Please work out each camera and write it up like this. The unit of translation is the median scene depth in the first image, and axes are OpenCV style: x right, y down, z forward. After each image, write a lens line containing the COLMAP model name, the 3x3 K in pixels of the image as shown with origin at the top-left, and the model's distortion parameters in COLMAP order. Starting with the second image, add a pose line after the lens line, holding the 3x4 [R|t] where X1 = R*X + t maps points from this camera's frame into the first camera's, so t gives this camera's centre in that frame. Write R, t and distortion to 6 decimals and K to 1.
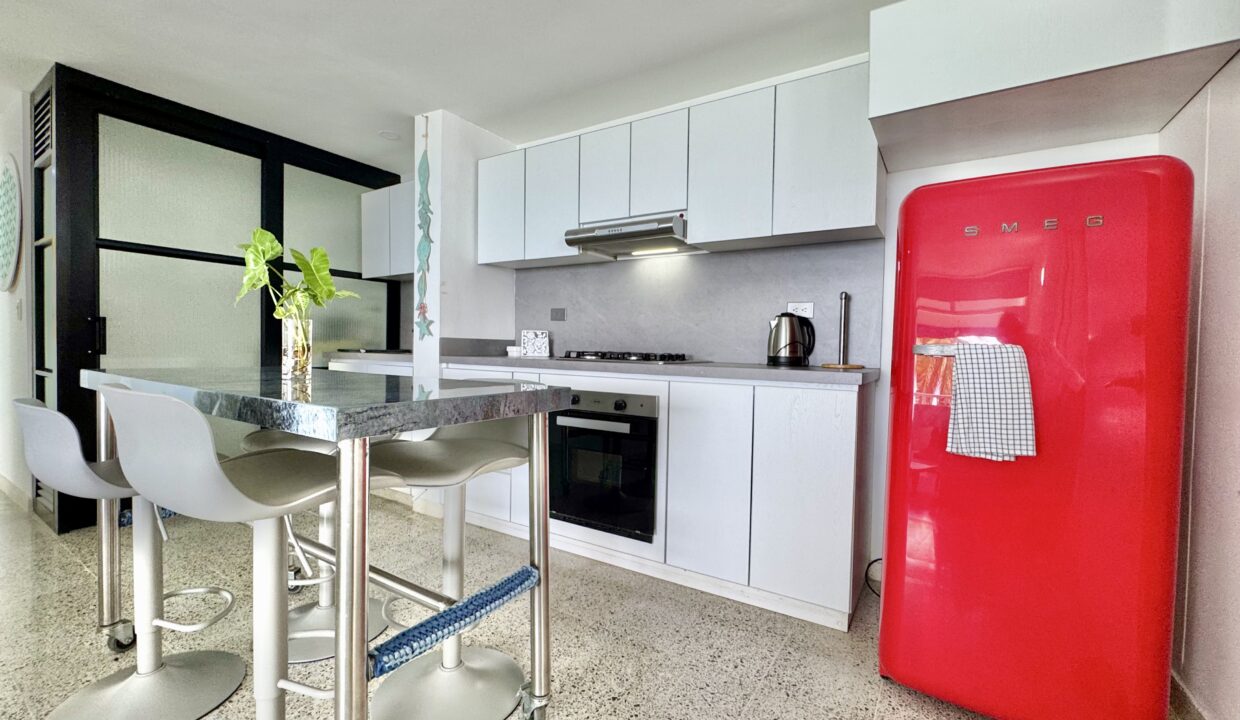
lens RADIAL K [[503.2, 0, 626.8], [0, 503.2, 361.2], [0, 0, 1]] dist [0.000508, 0.000060]
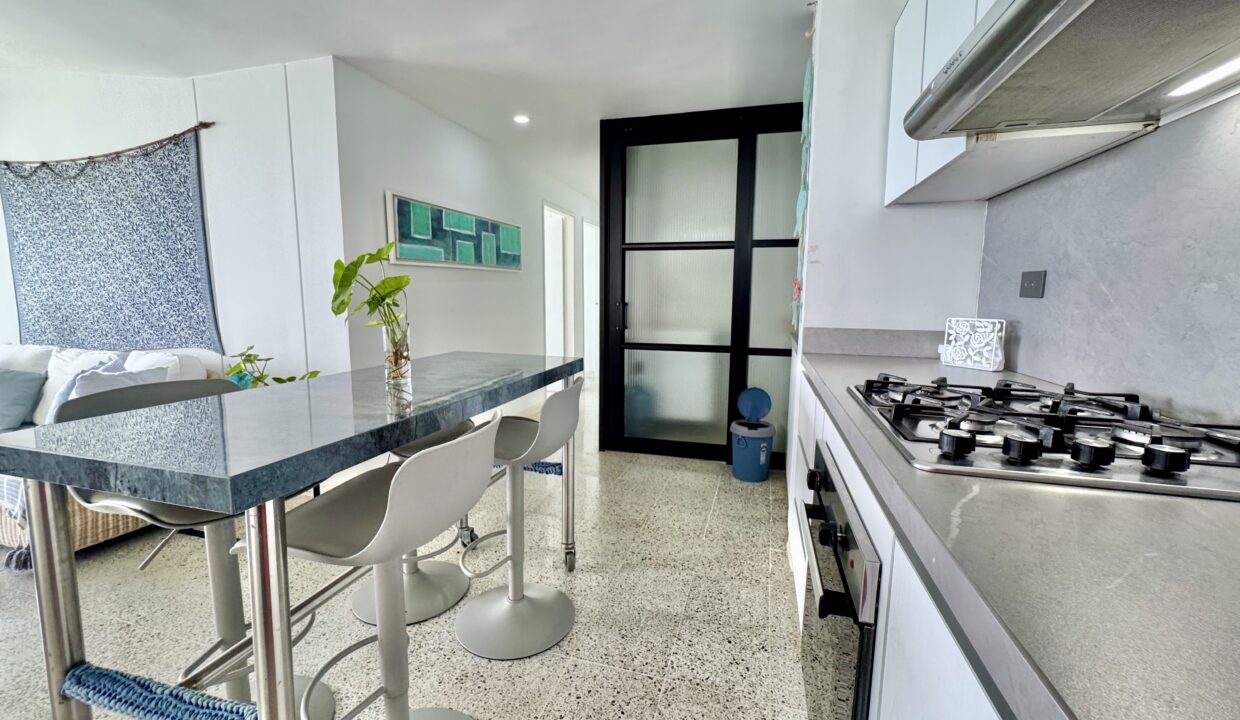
lens RADIAL K [[503.2, 0, 614.6], [0, 503.2, 358.3], [0, 0, 1]] dist [0.000508, 0.000060]
pose [[0.270927, 0.101520, -0.957232, 0.214739], [-0.031368, 0.994826, 0.096629, -0.059795], [0.962089, 0.003847, 0.272710, 0.524026]]
